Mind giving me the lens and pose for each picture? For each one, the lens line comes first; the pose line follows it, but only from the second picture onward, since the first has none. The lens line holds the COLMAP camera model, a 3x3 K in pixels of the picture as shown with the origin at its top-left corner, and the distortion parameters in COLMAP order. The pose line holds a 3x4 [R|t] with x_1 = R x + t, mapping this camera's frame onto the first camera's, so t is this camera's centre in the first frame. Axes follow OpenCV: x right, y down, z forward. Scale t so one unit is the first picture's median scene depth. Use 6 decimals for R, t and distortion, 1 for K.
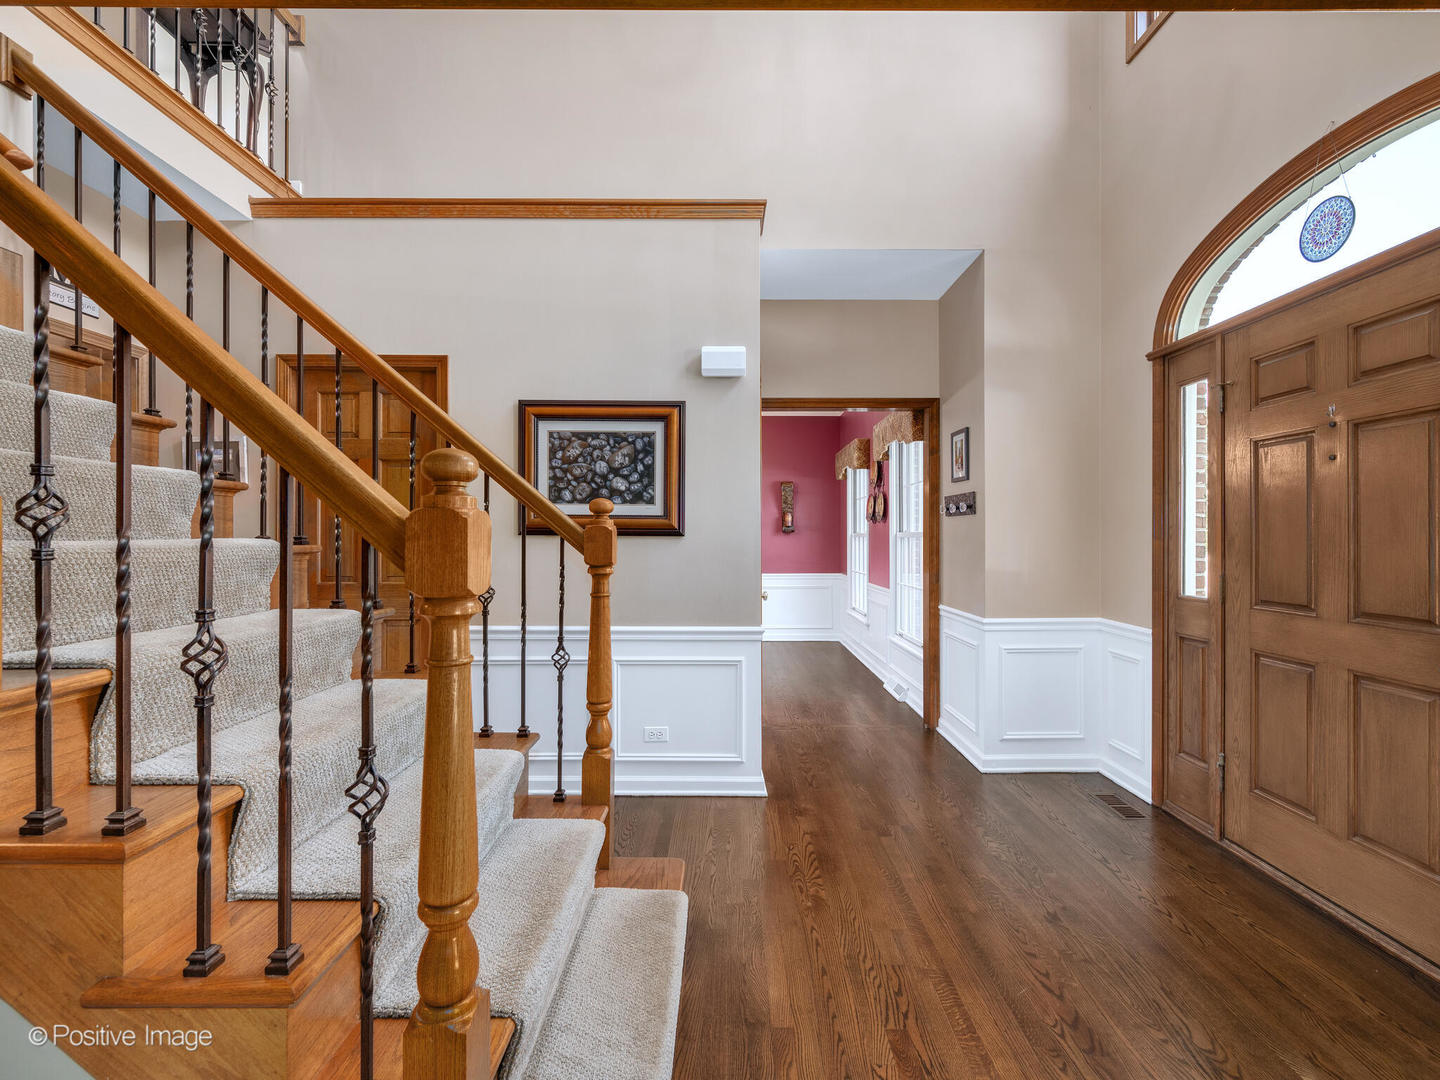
lens RADIAL K [[671.6, 0, 734.1], [0, 671.6, 539.1], [0, 0, 1]] dist [-0.002577, -0.000317]
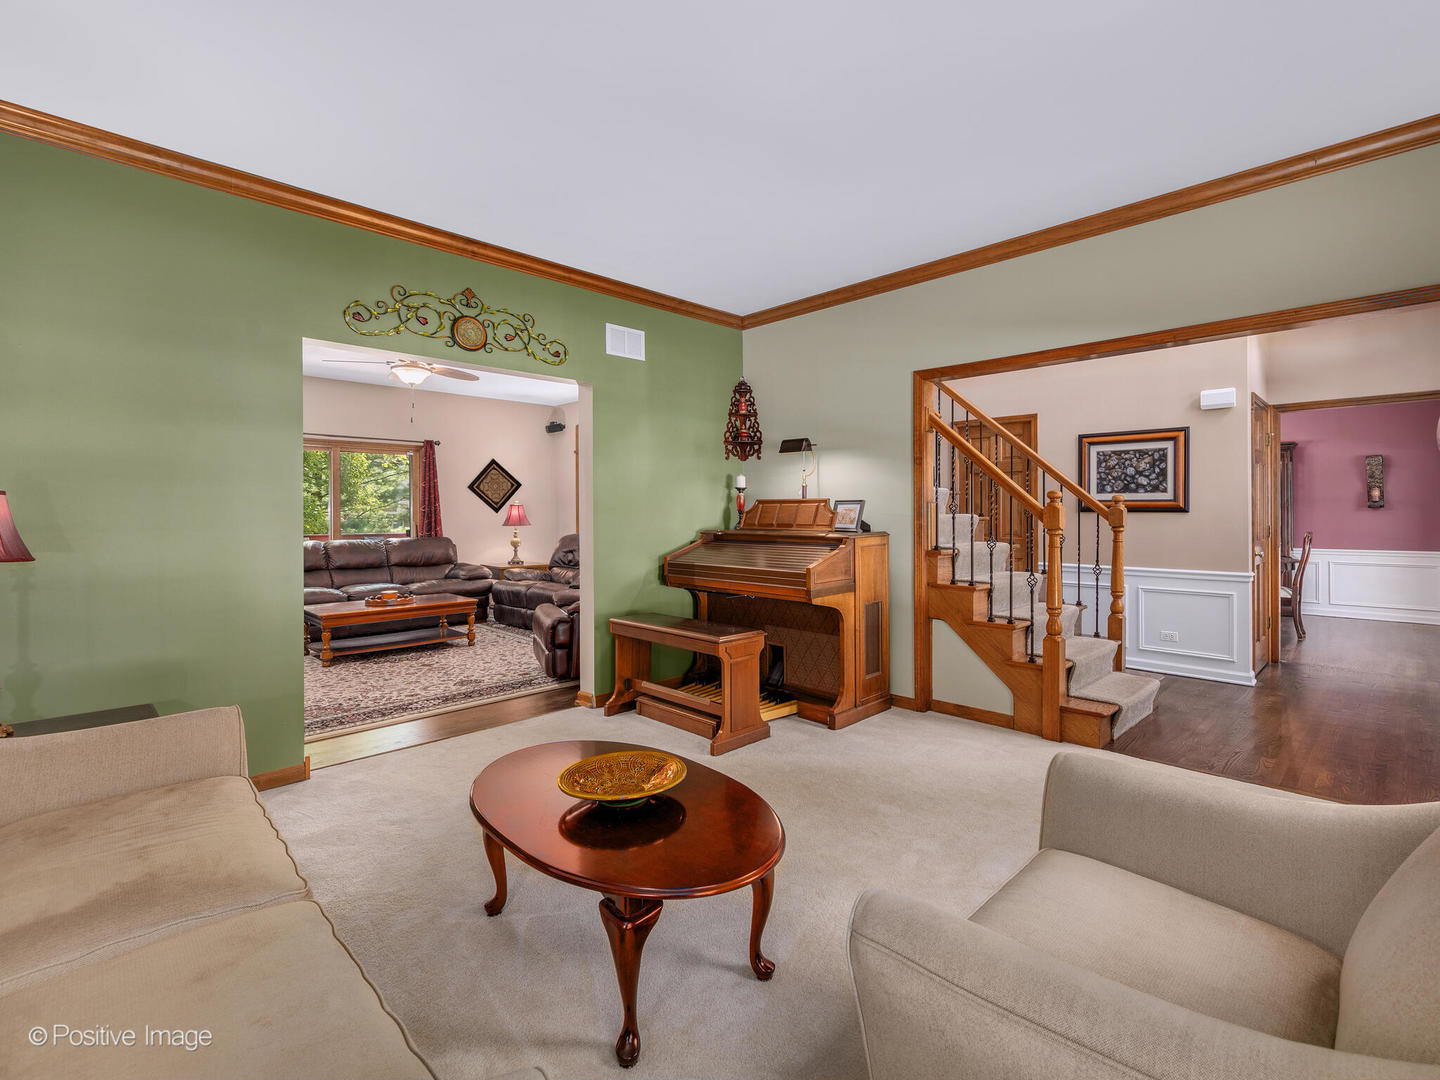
lens RADIAL K [[671.6, 0, 762.6], [0, 671.6, 515.4], [0, 0, 1]] dist [-0.002577, -0.000317]
pose [[0.725606, -0.001027, -0.688109, 0.283144], [0.000971, 0.999999, -0.000470, 0.002374], [0.688109, -0.000327, 0.725607, -0.828520]]
